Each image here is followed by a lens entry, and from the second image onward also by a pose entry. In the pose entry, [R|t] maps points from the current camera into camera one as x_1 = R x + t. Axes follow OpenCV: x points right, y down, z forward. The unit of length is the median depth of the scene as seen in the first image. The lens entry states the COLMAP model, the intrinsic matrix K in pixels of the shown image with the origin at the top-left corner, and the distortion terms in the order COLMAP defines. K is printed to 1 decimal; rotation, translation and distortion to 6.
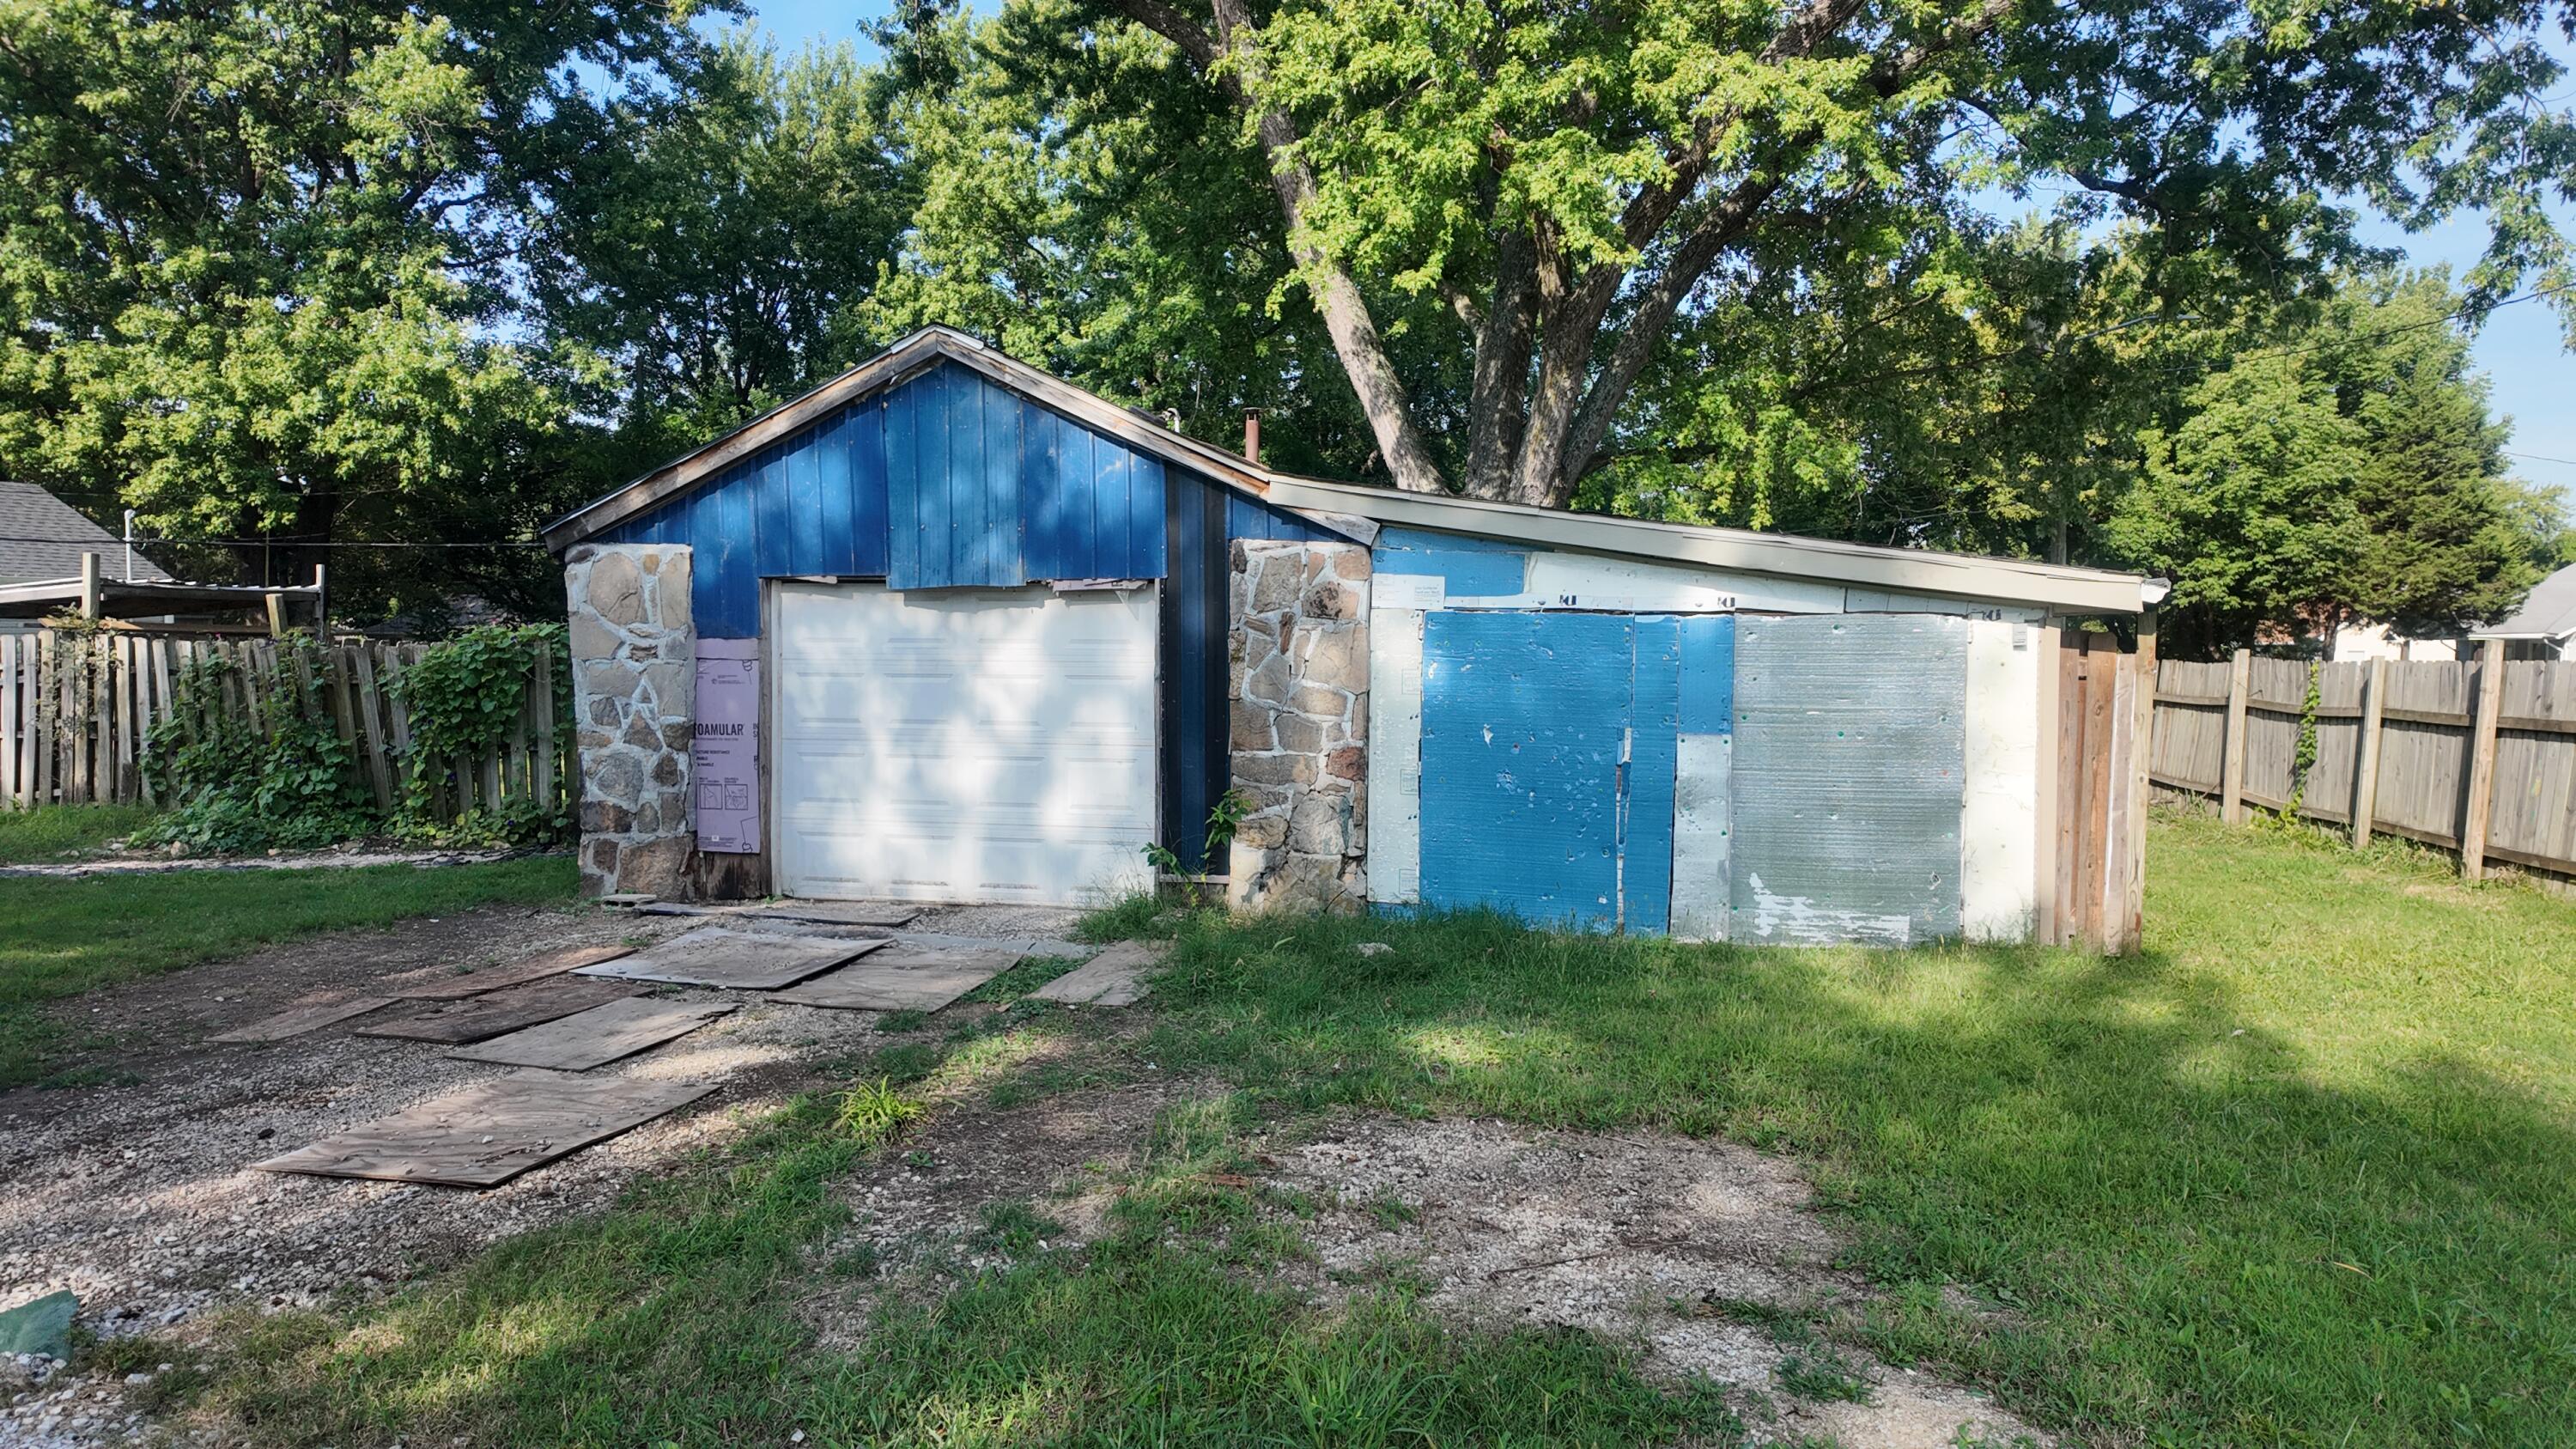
lens RADIAL K [[1515.3, 0, 1314.9], [0, 1515.3, 722.2], [0, 0, 1]] dist [0.048448, -0.041246]
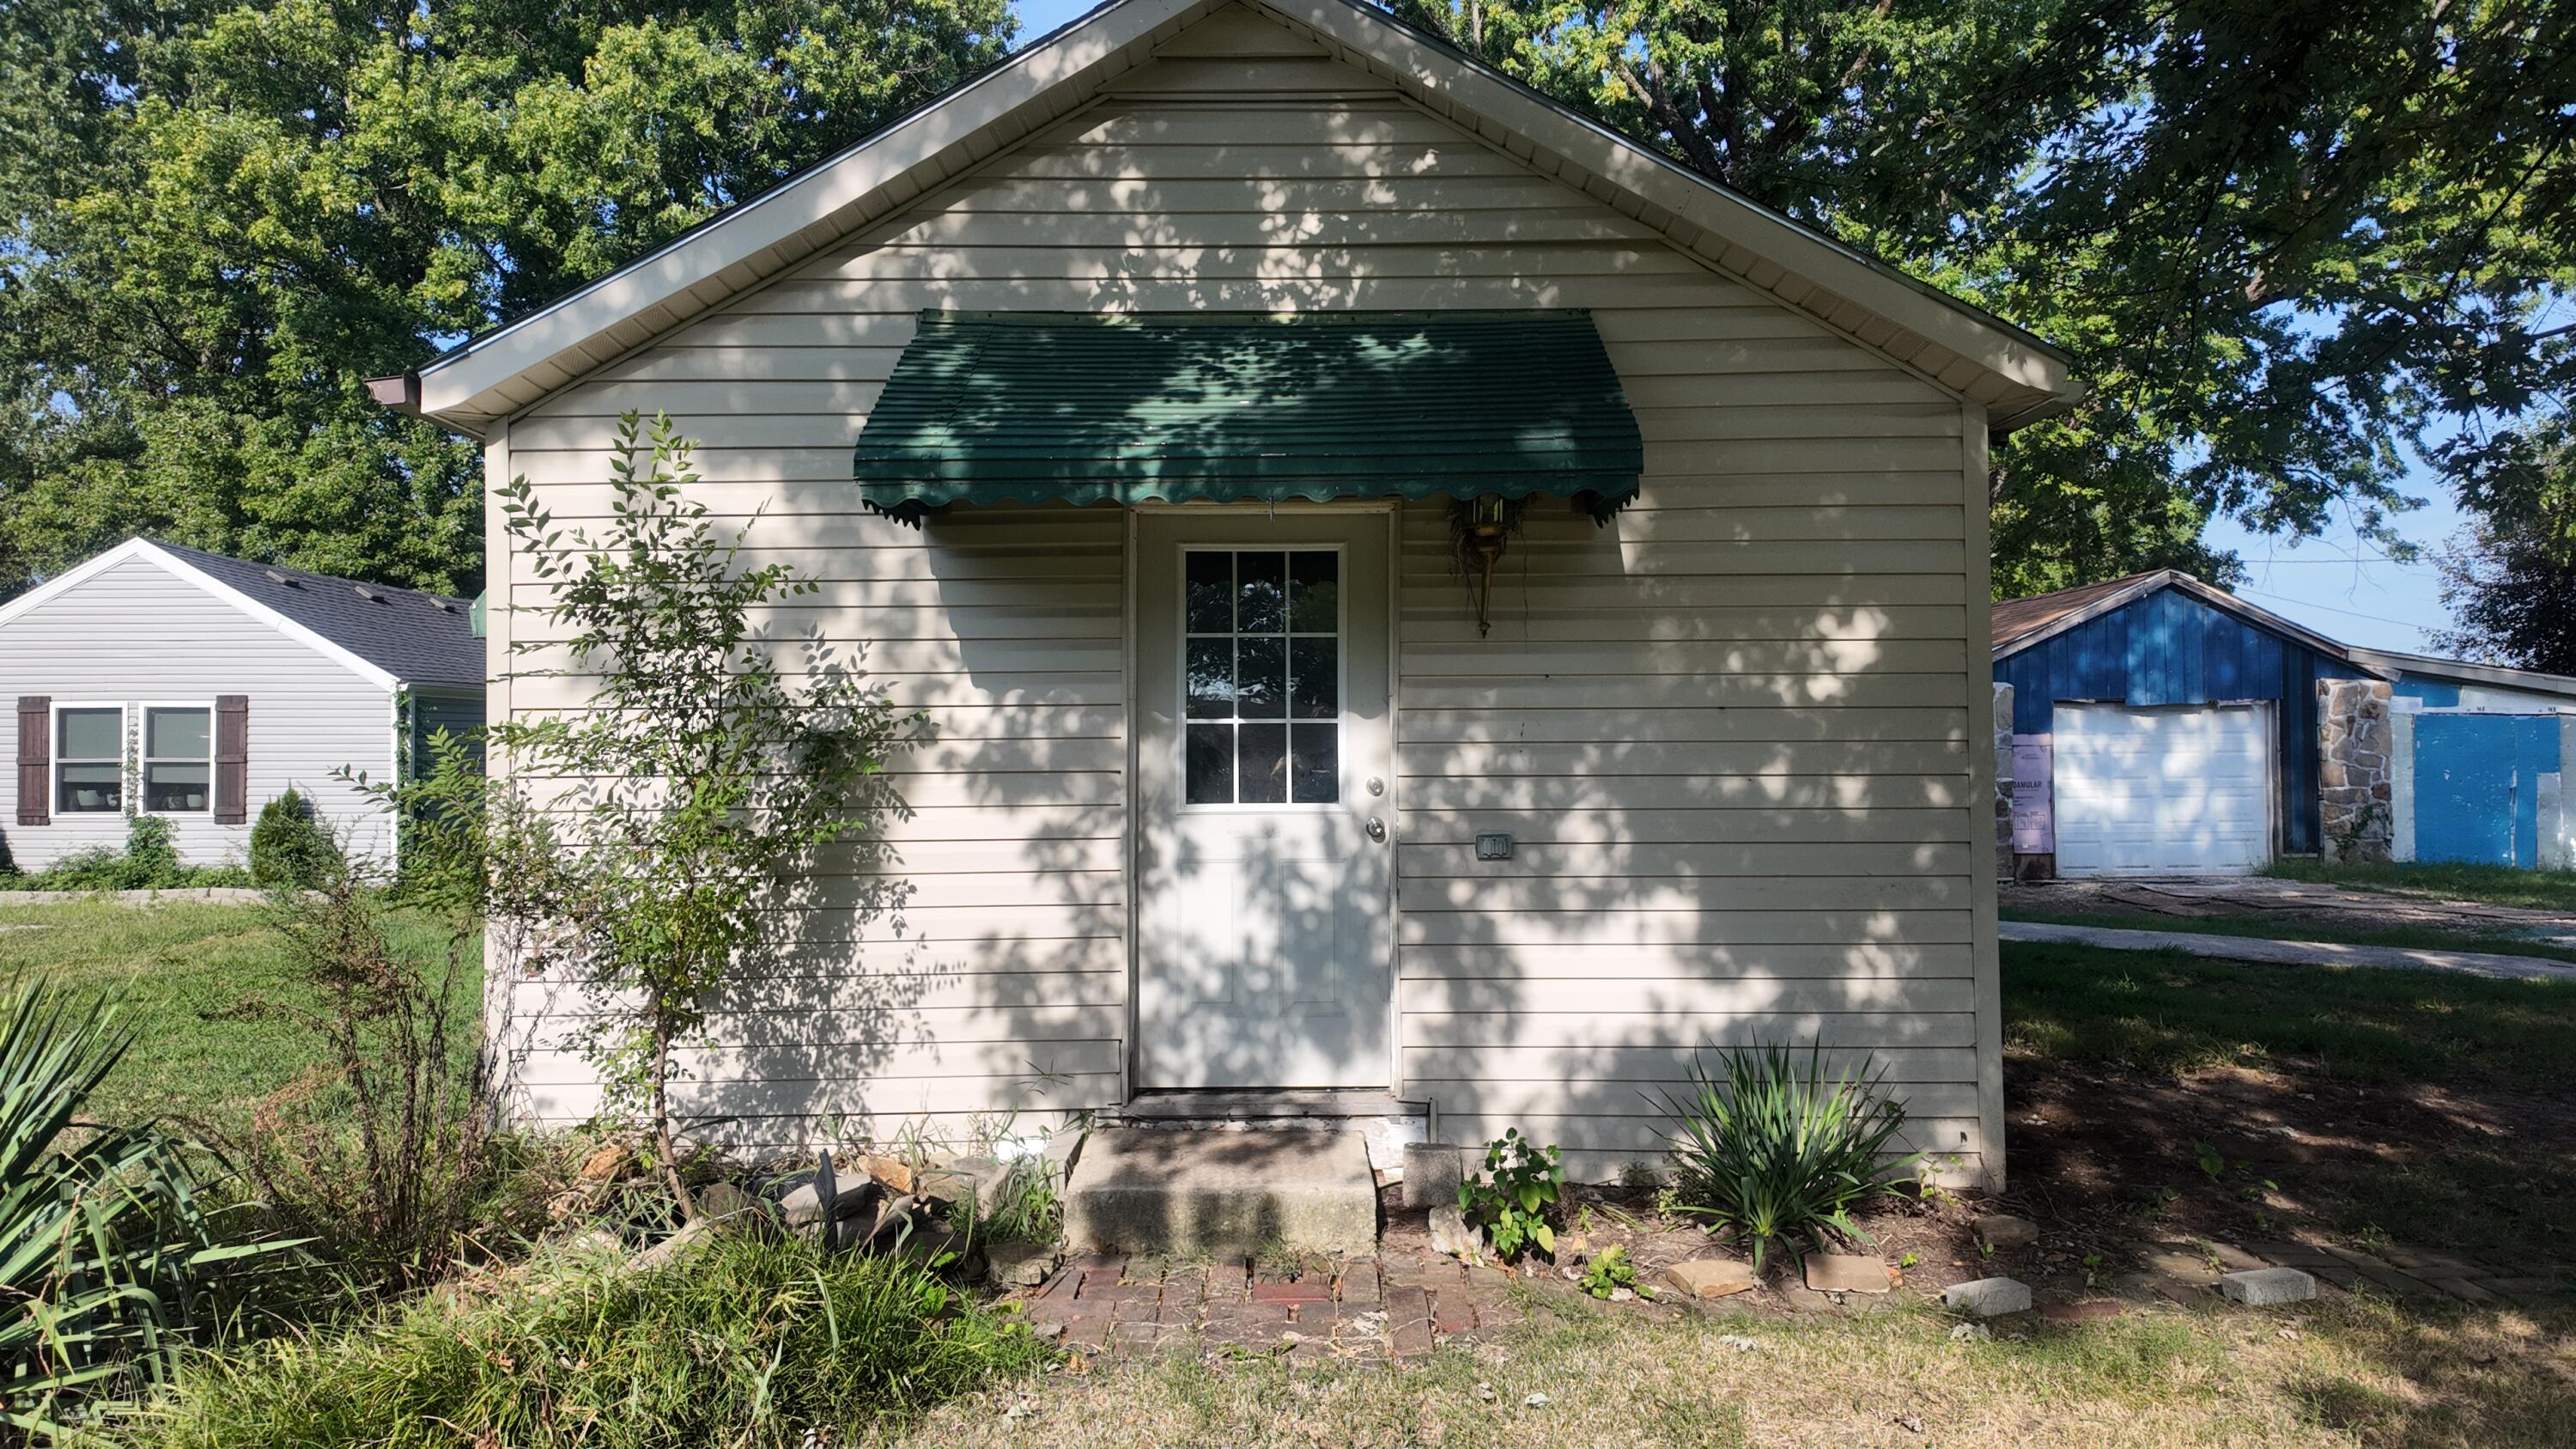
lens RADIAL K [[1515.3, 0, 1288.5], [0, 1515.3, 720.6], [0, 0, 1]] dist [0.048448, -0.041246]
pose [[0.971732, -0.010521, 0.235853, -1.285897], [0.028041, 0.997078, -0.071051, 0.025777], [-0.234417, 0.075656, 0.969188, -0.425997]]
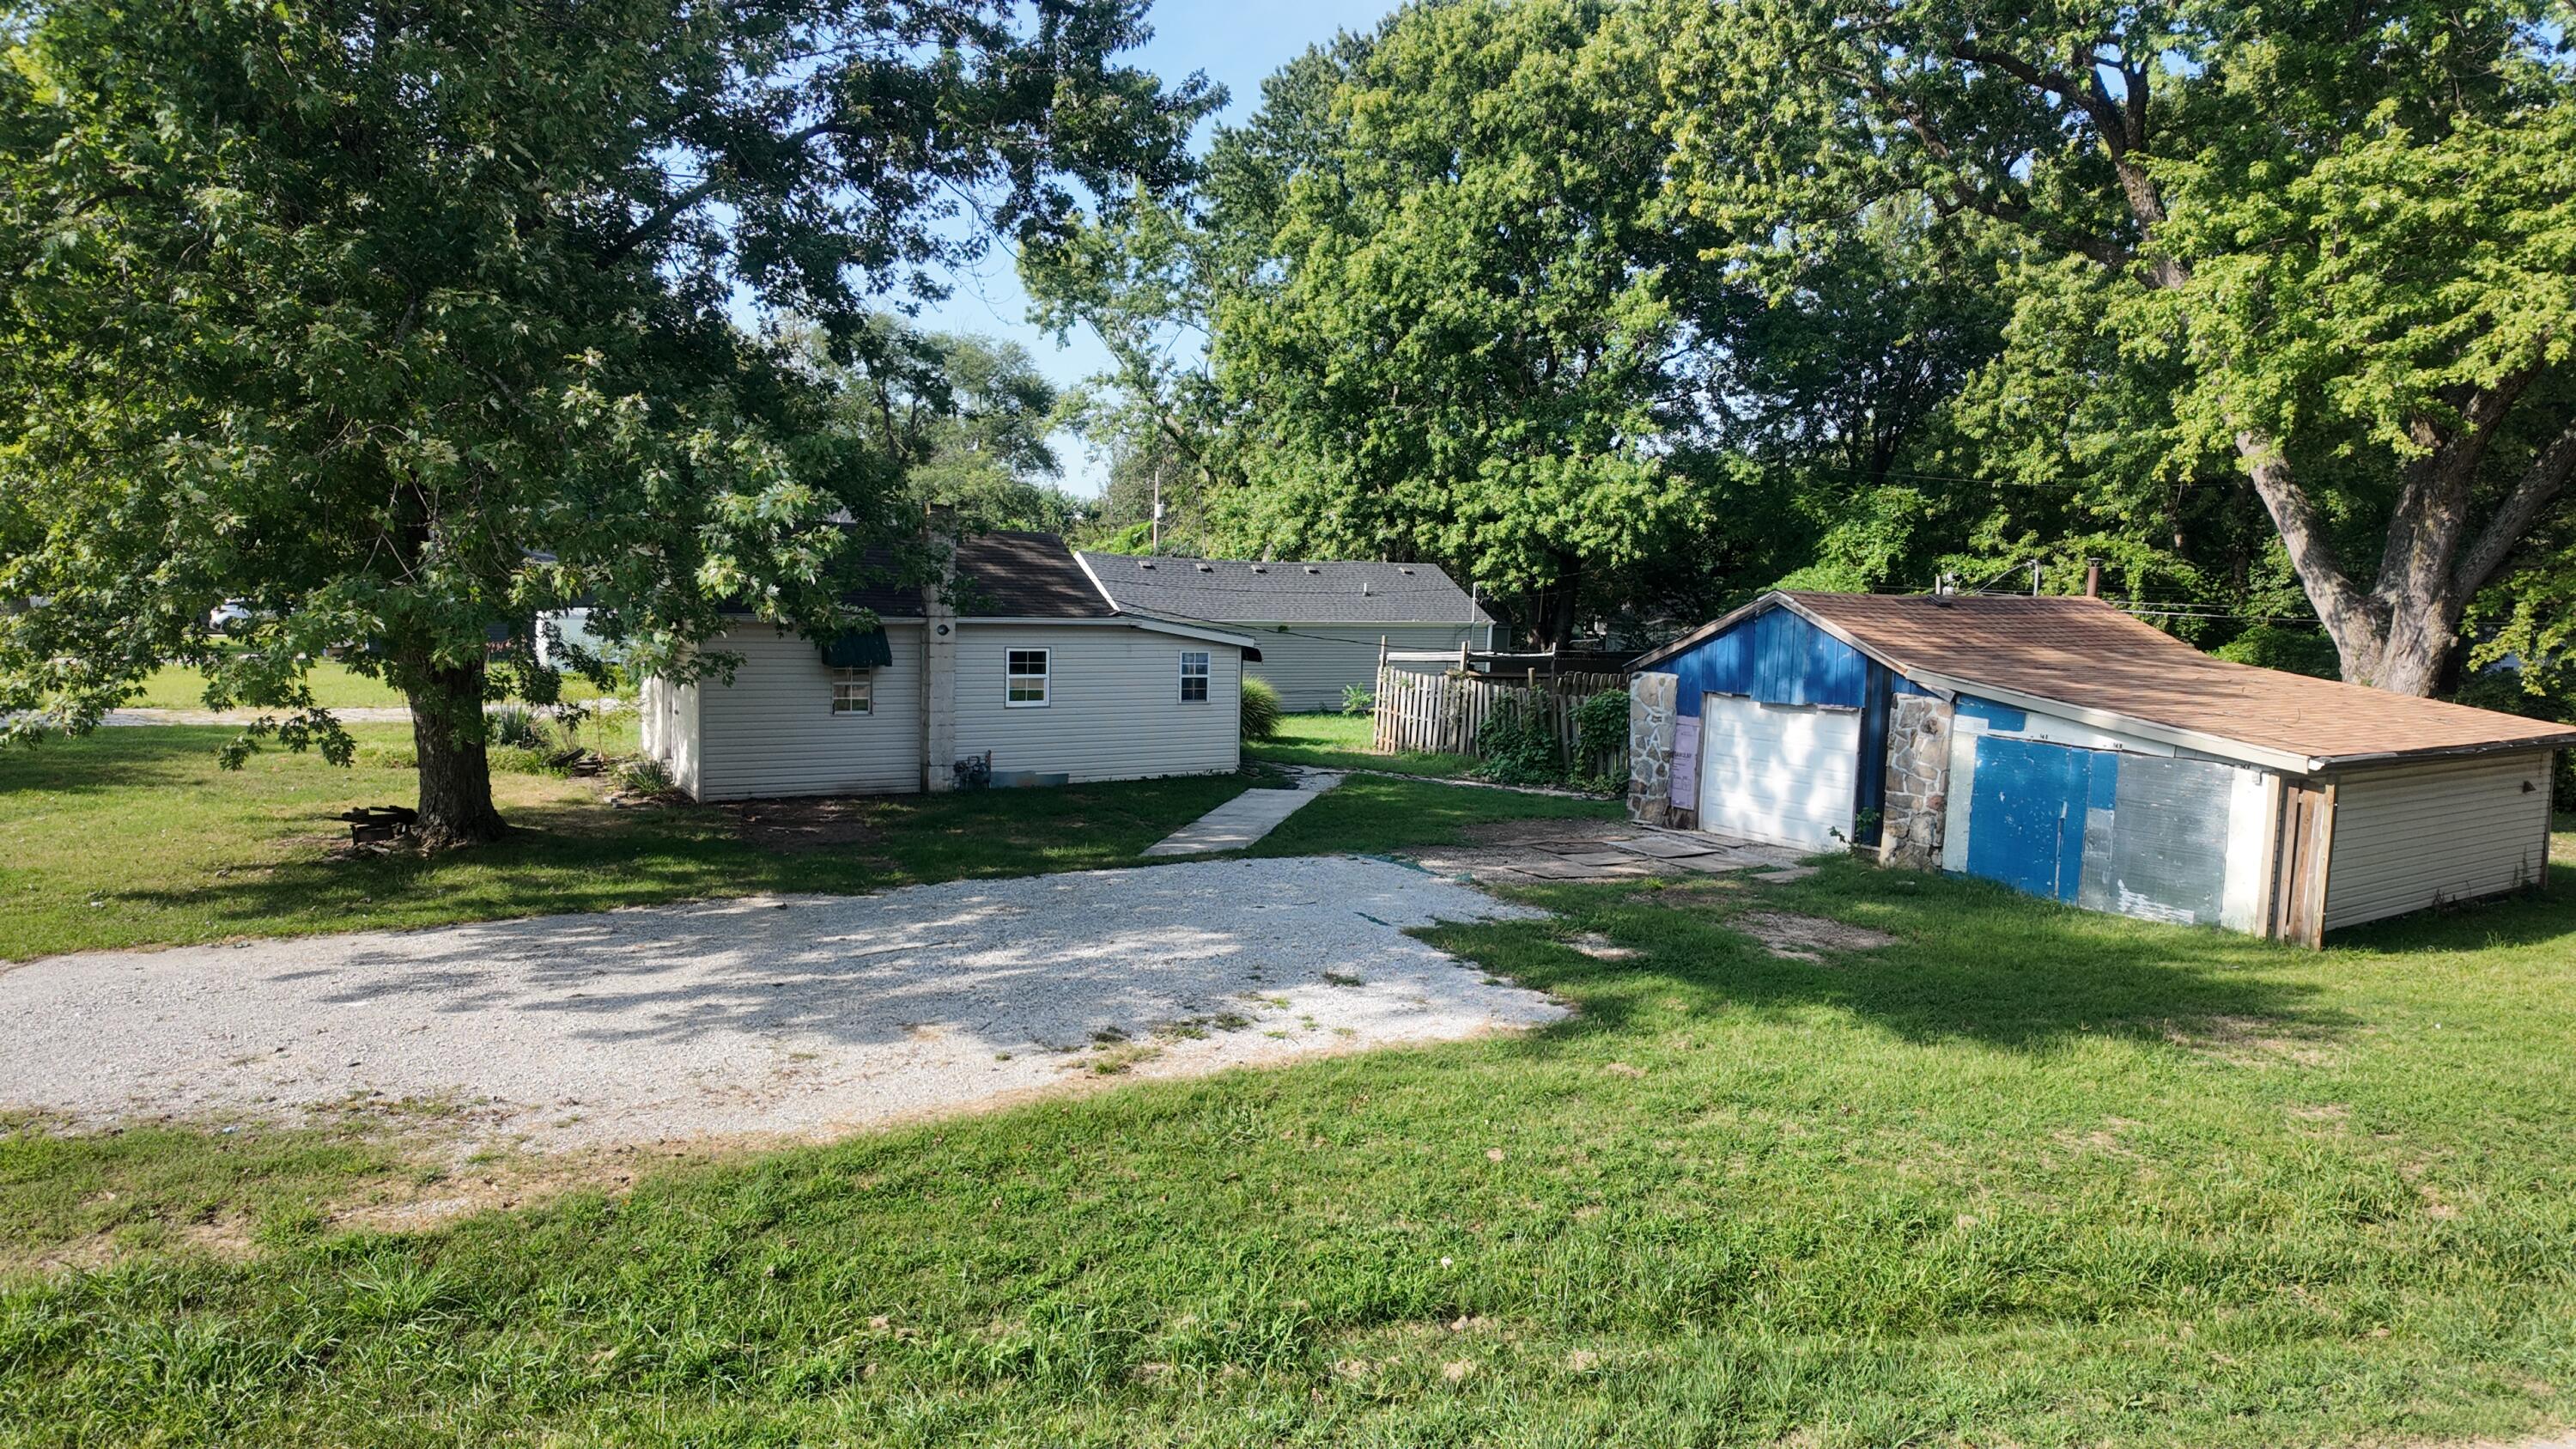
lens RADIAL K [[1515.3, 0, 1293.6], [0, 1515.3, 742.4], [0, 0, 1]] dist [0.048448, -0.041246]
pose [[0.721883, 0.092911, -0.685749, 0.589861], [-0.072381, 0.995648, 0.058704, -0.082375], [0.688219, 0.007258, 0.725467, -0.832849]]
